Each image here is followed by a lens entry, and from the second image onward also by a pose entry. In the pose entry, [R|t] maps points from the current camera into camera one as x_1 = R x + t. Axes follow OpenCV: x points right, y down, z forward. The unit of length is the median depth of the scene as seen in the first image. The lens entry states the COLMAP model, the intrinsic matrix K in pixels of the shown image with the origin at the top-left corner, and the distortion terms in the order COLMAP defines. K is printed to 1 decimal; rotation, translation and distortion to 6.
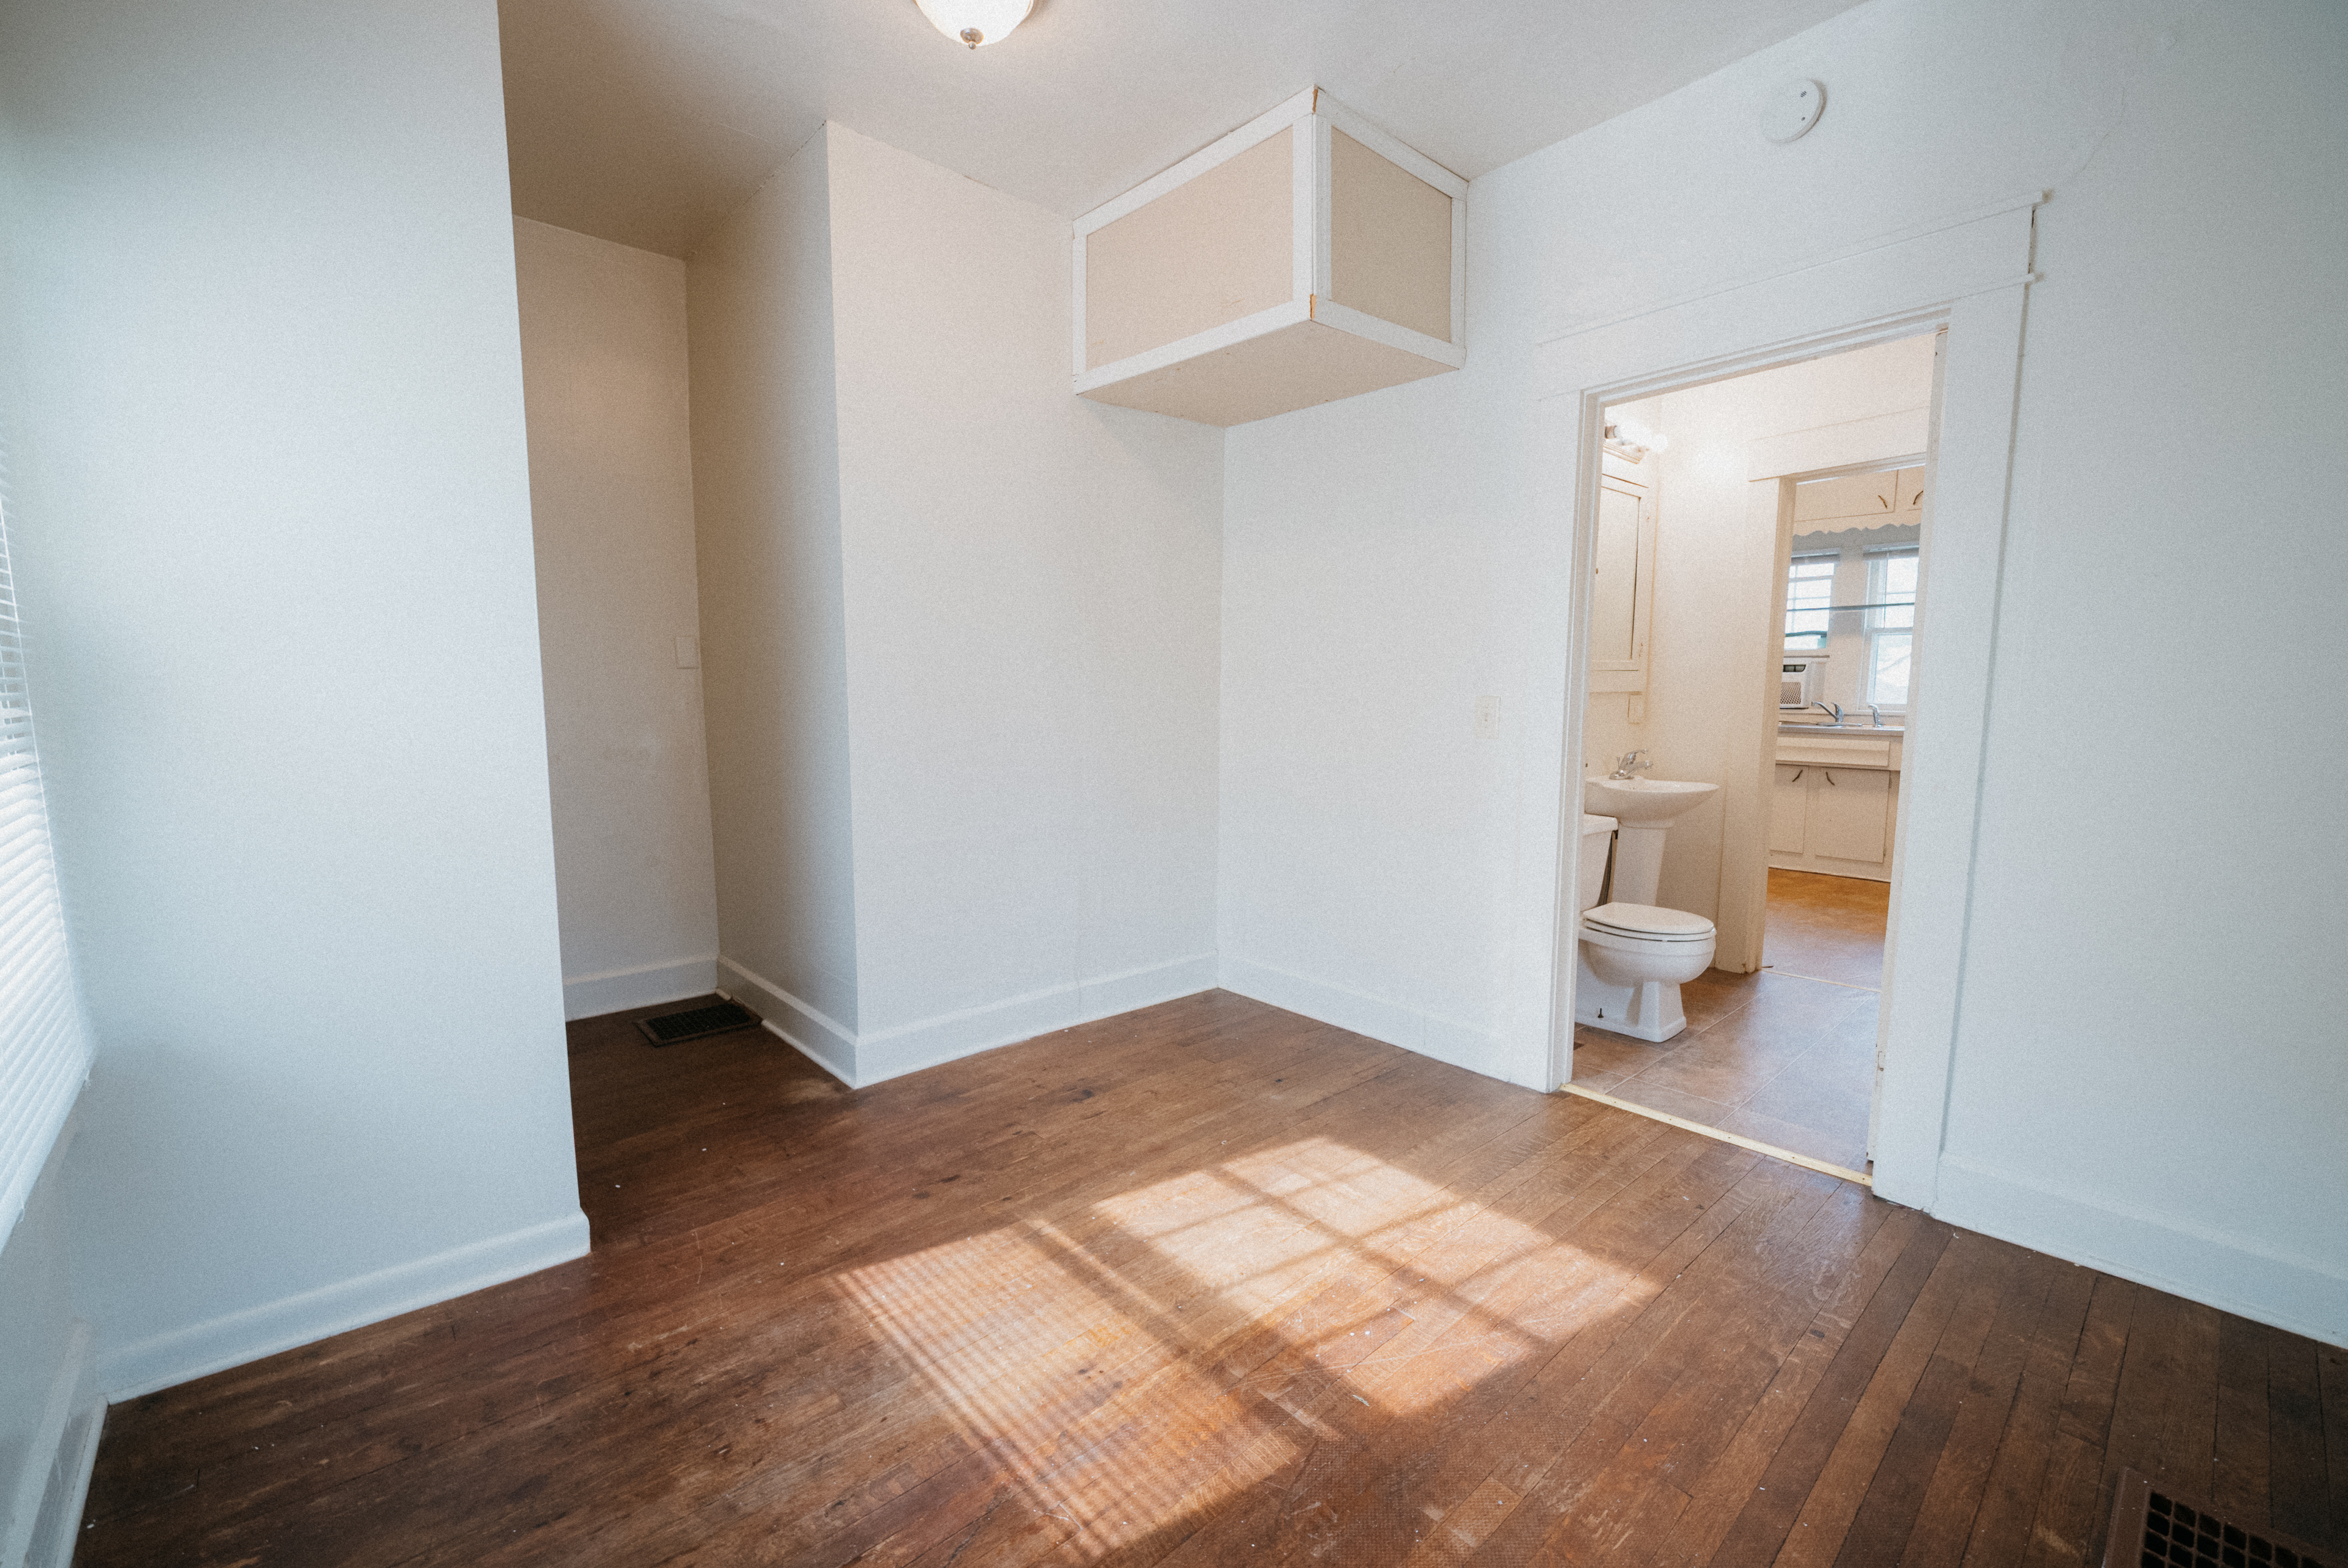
lens RADIAL K [[970.3, 0, 1153.0], [0, 970.3, 790.6], [0, 0, 1]] dist [0.007765, -0.005046]
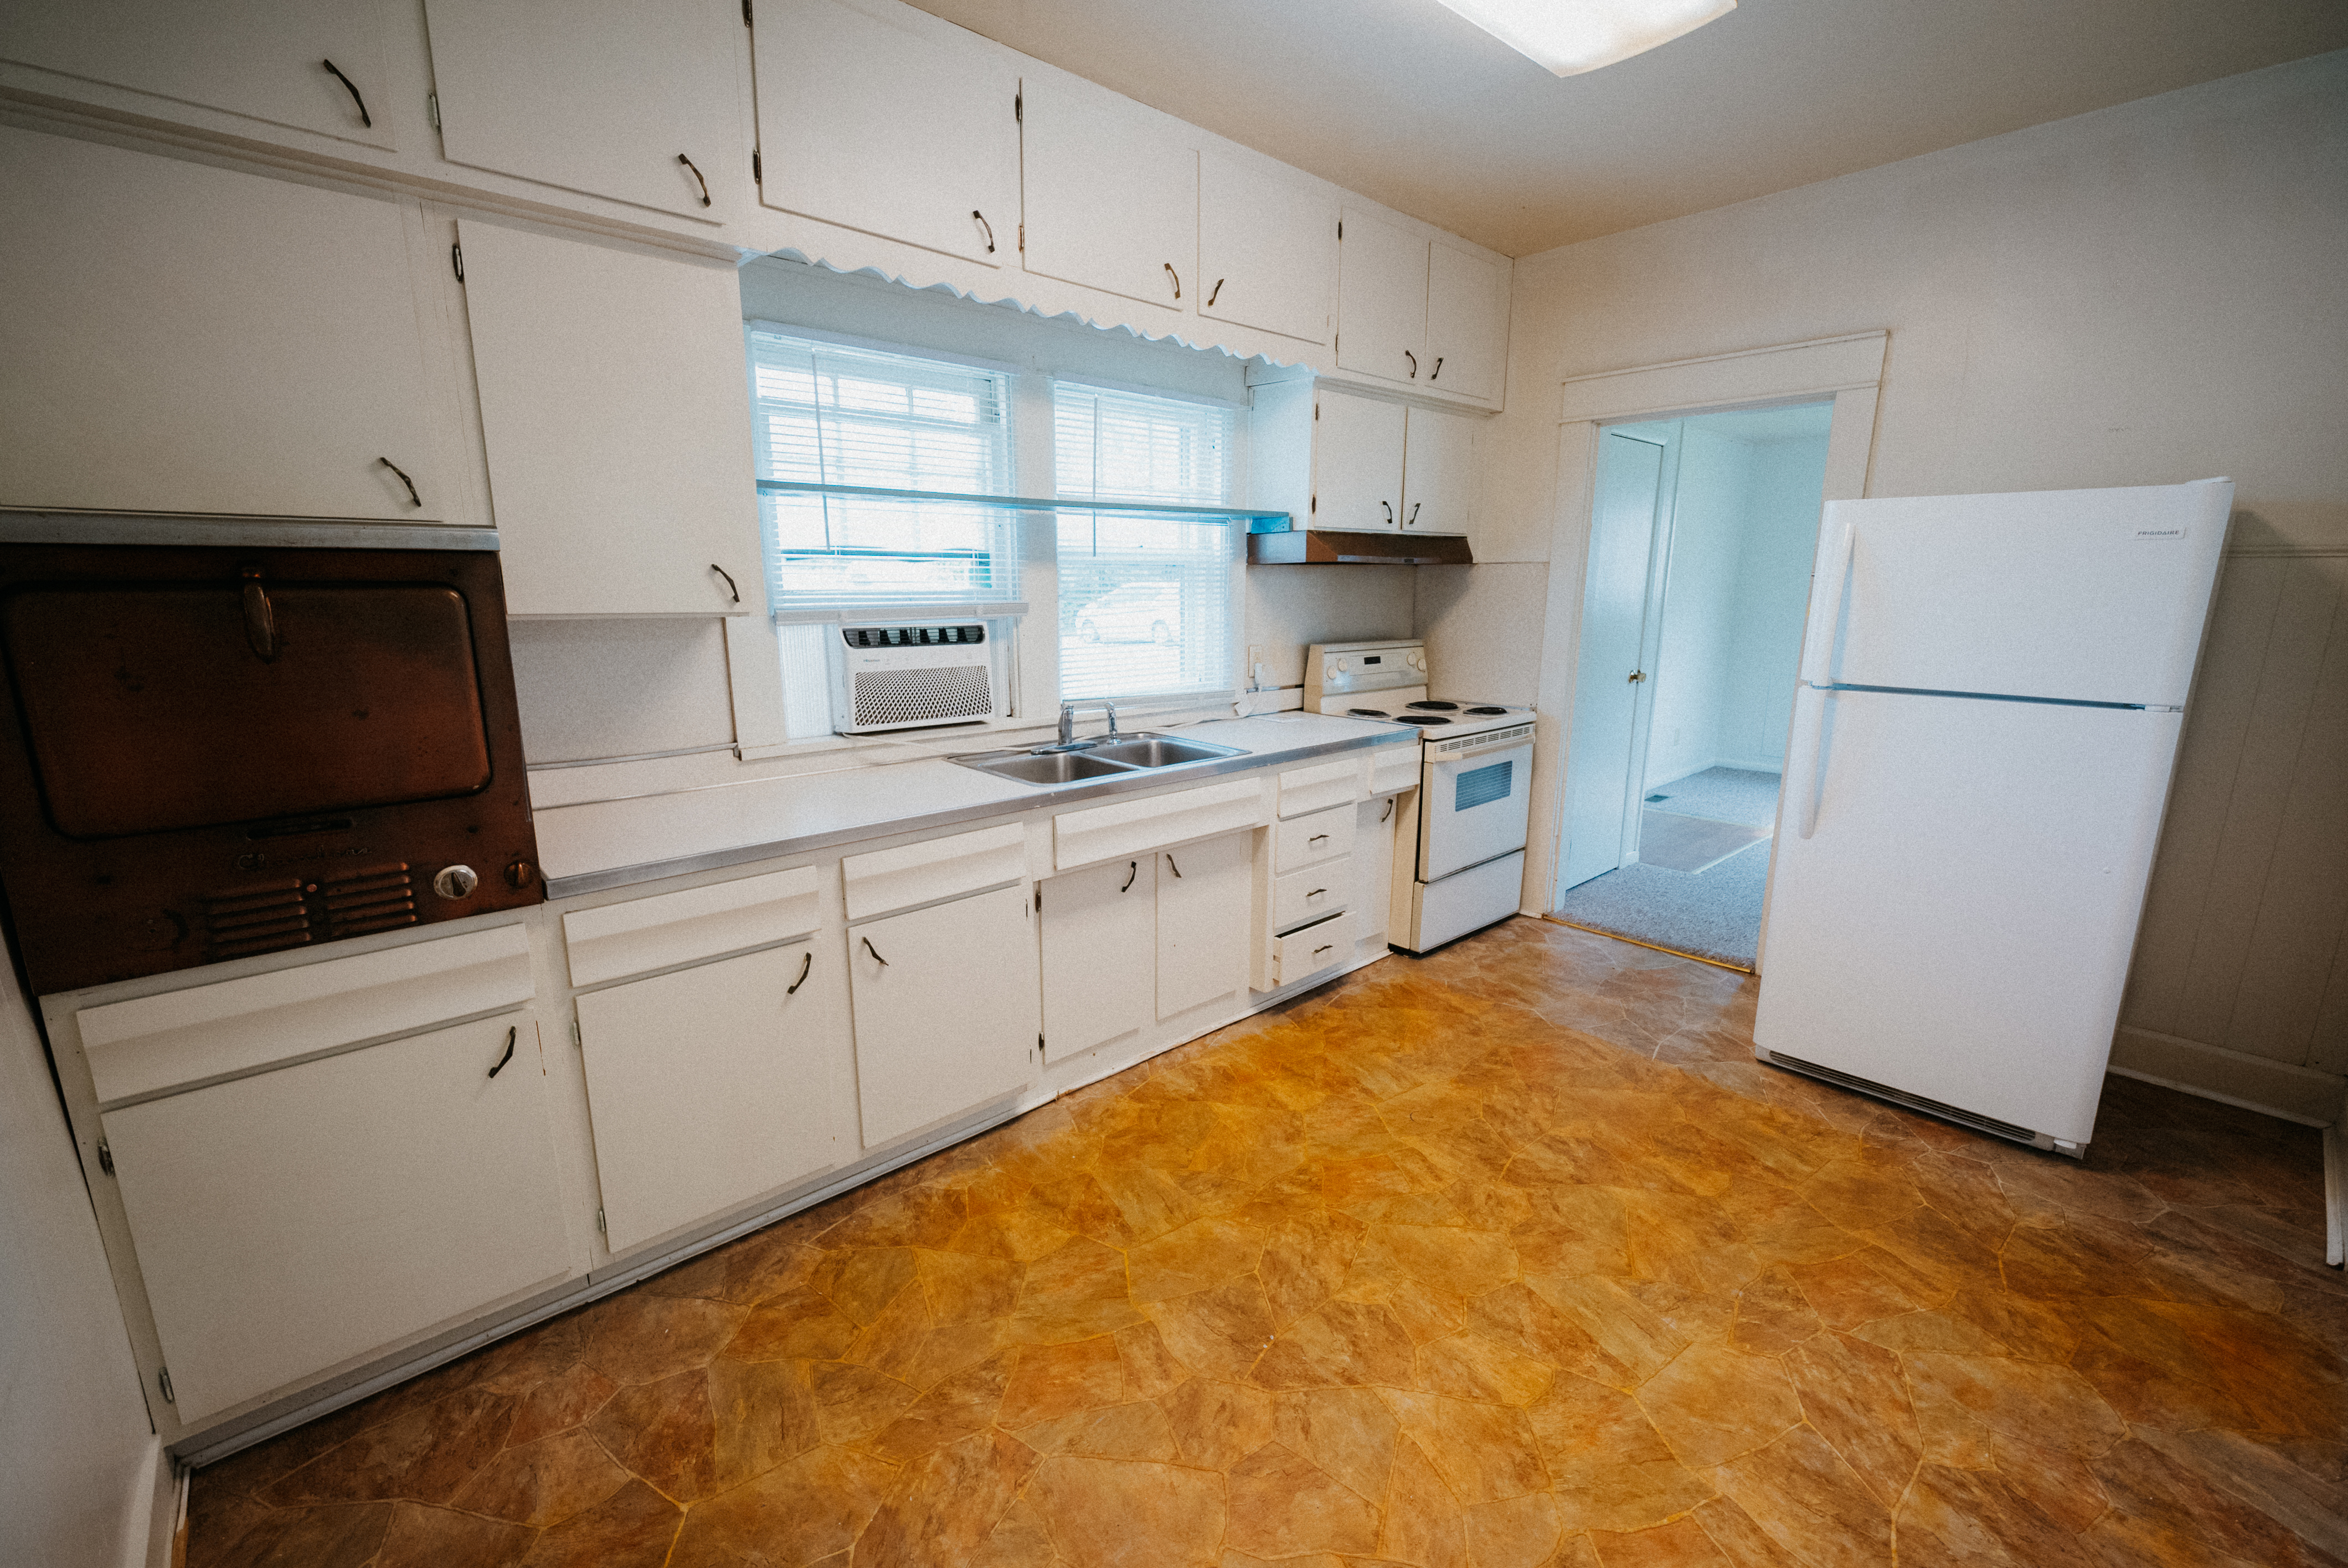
lens RADIAL K [[970.3, 0, 1167.1], [0, 970.3, 792.0], [0, 0, 1]] dist [0.007765, -0.005046]
pose [[-0.014253, -0.213555, 0.976827, 0.351981], [0.110521, 0.970604, 0.213807, -0.233544], [-0.993772, 0.111008, 0.009769, 1.516347]]
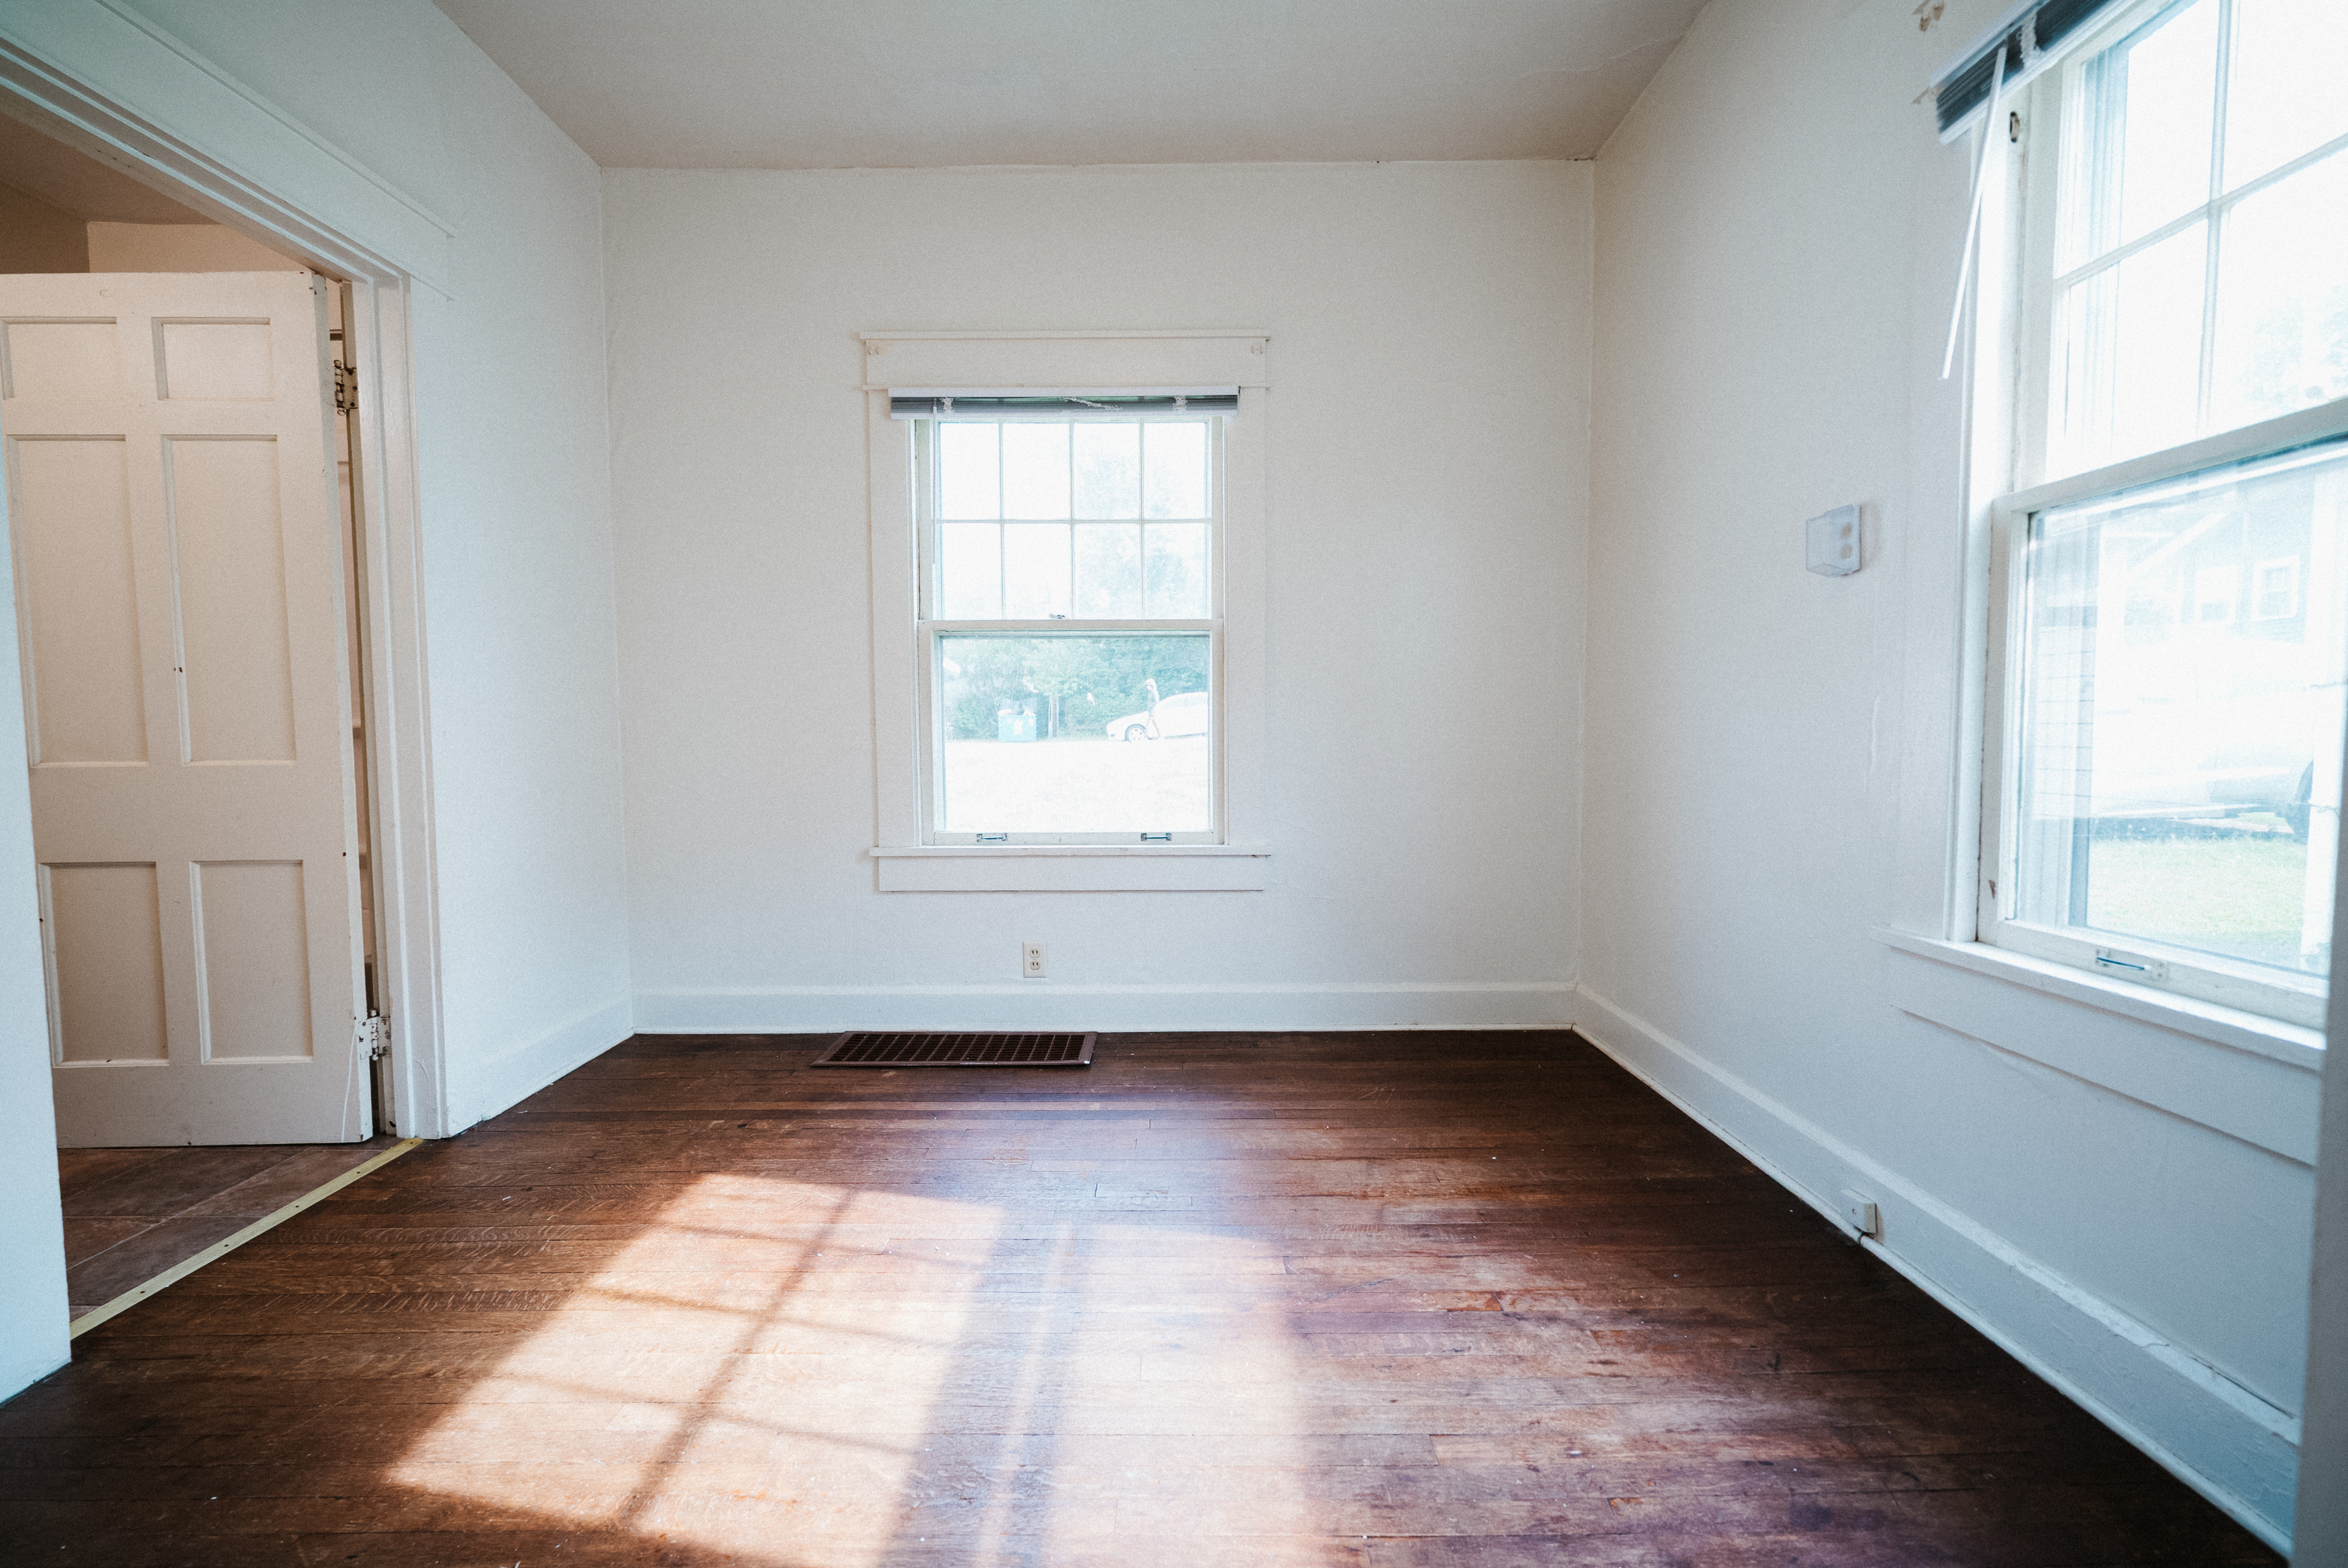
lens RADIAL K [[970.3, 0, 1168.5], [0, 970.3, 780.0], [0, 0, 1]] dist [0.007765, -0.005046]
pose [[-0.747145, -0.036050, 0.663682, -0.265826], [0.068363, 0.989064, 0.130684, -0.014305], [-0.661136, 0.143011, -0.736510, 0.657169]]
